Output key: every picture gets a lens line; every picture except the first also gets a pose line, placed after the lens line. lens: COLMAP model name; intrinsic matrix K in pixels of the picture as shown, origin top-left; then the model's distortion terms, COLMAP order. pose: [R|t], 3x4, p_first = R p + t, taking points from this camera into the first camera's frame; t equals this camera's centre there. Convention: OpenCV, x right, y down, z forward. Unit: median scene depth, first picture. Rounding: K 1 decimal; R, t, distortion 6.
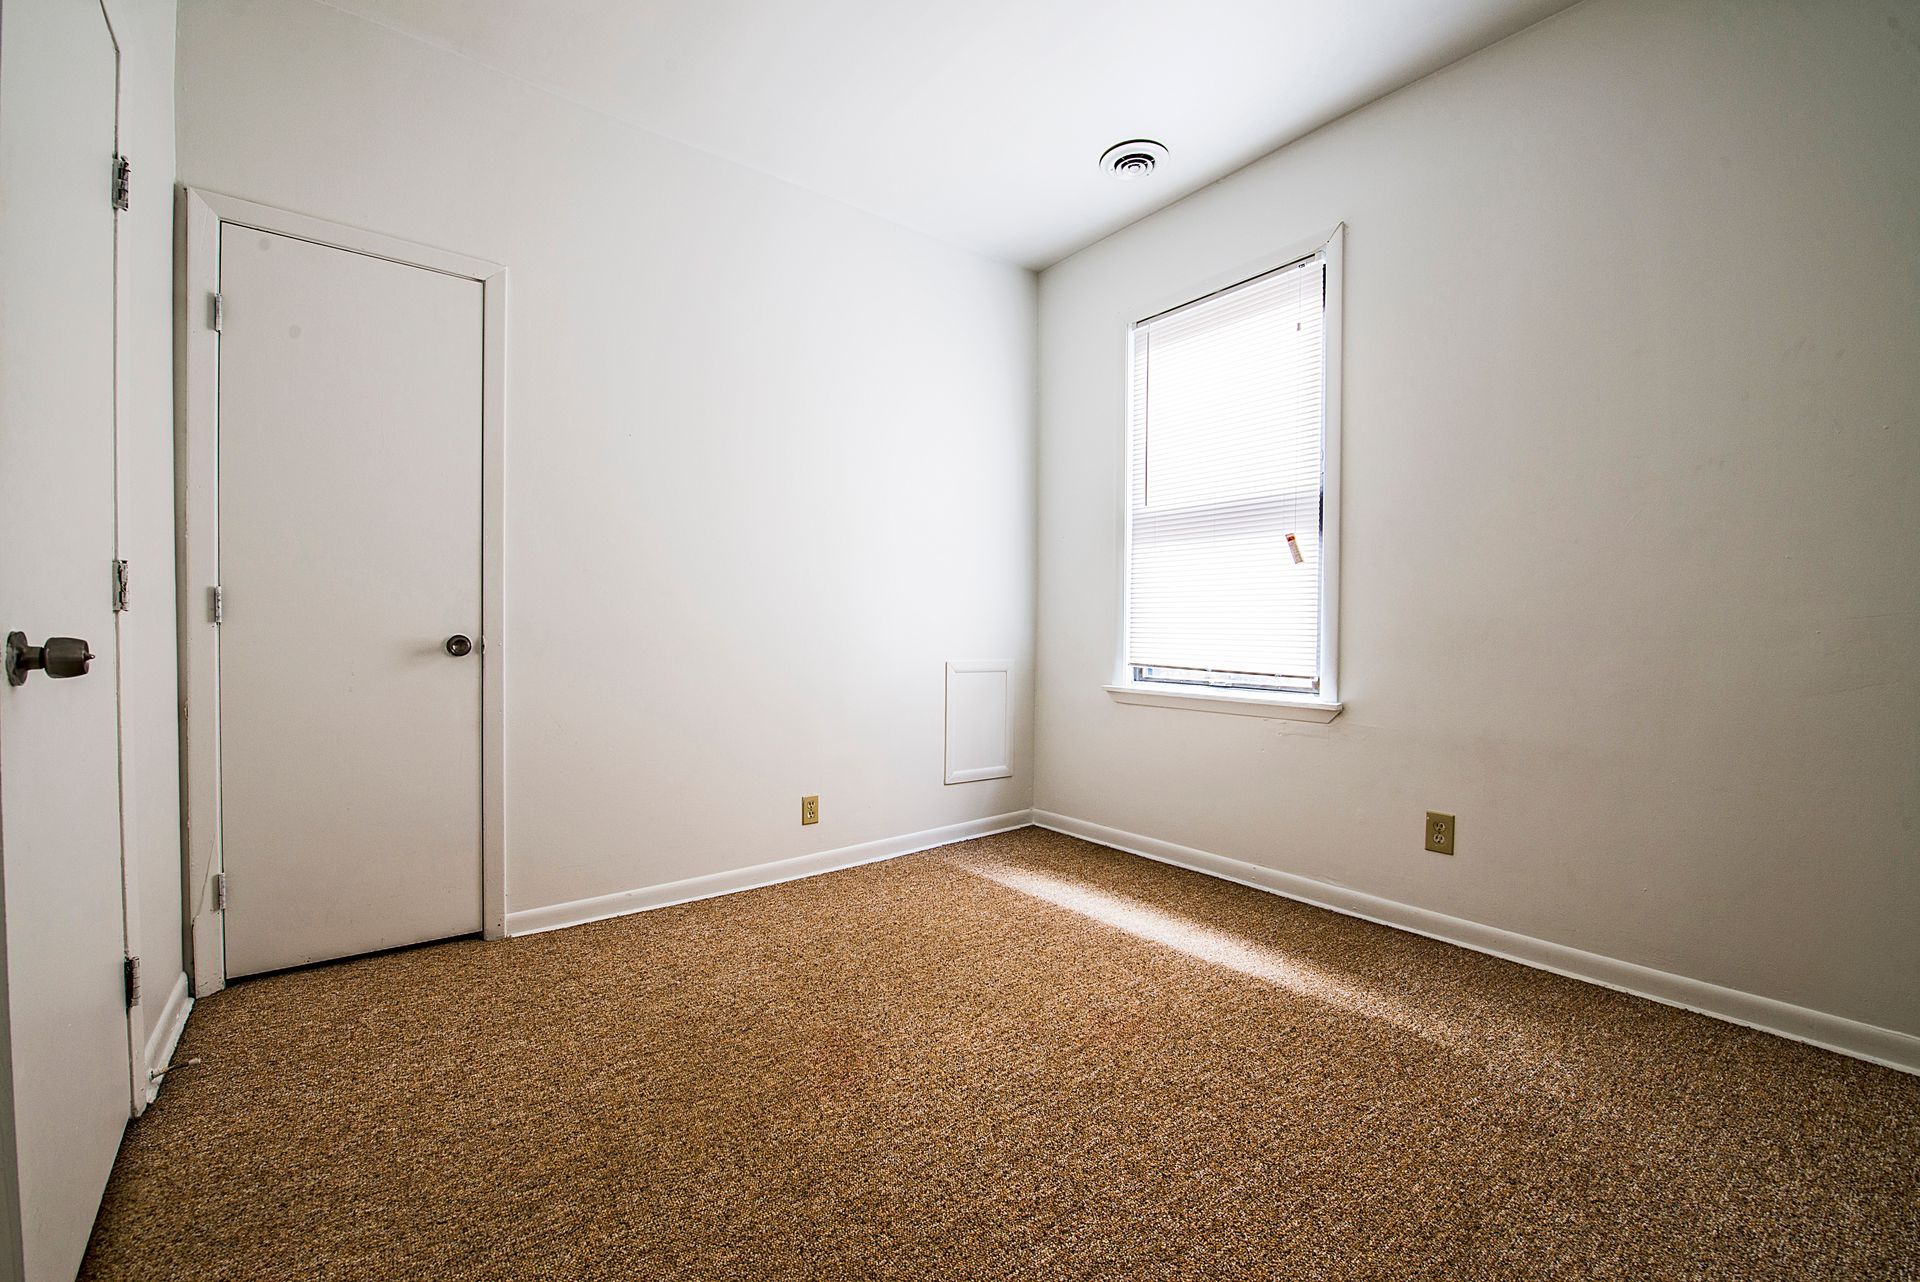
lens RADIAL K [[770.3, 0, 947.4], [0, 770.3, 647.4], [0, 0, 1]] dist [-0.016057, -0.003424]
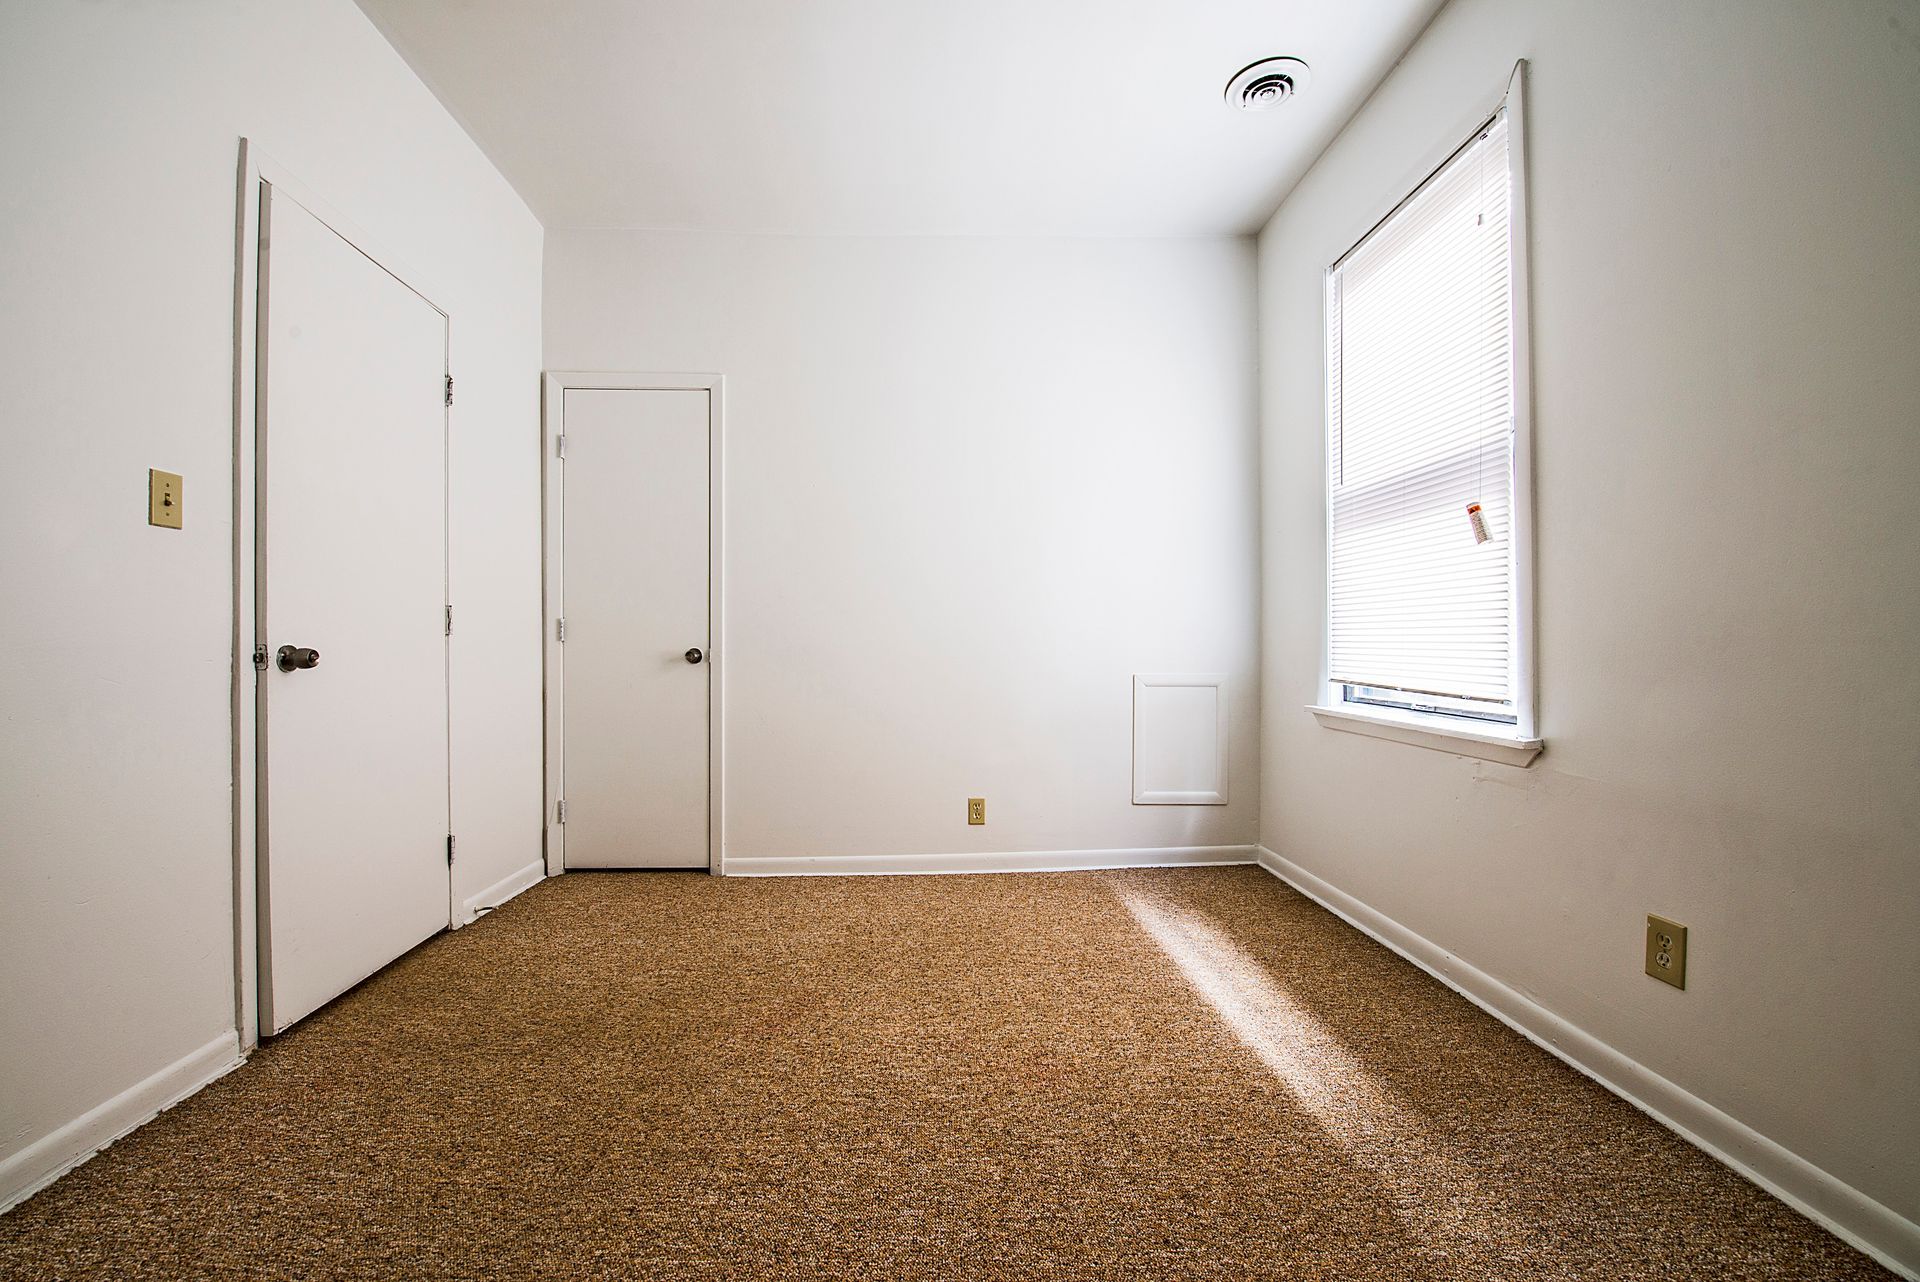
lens RADIAL K [[762.0, 0, 937.3], [0, 762.0, 648.2], [0, 0, 1]] dist [-0.015935, -0.003414]
pose [[0.812454, -0.005978, -0.582994, 0.459765], [-0.004759, 0.999846, -0.016883, 0.004309], [0.583005, 0.016491, 0.812301, 0.126523]]
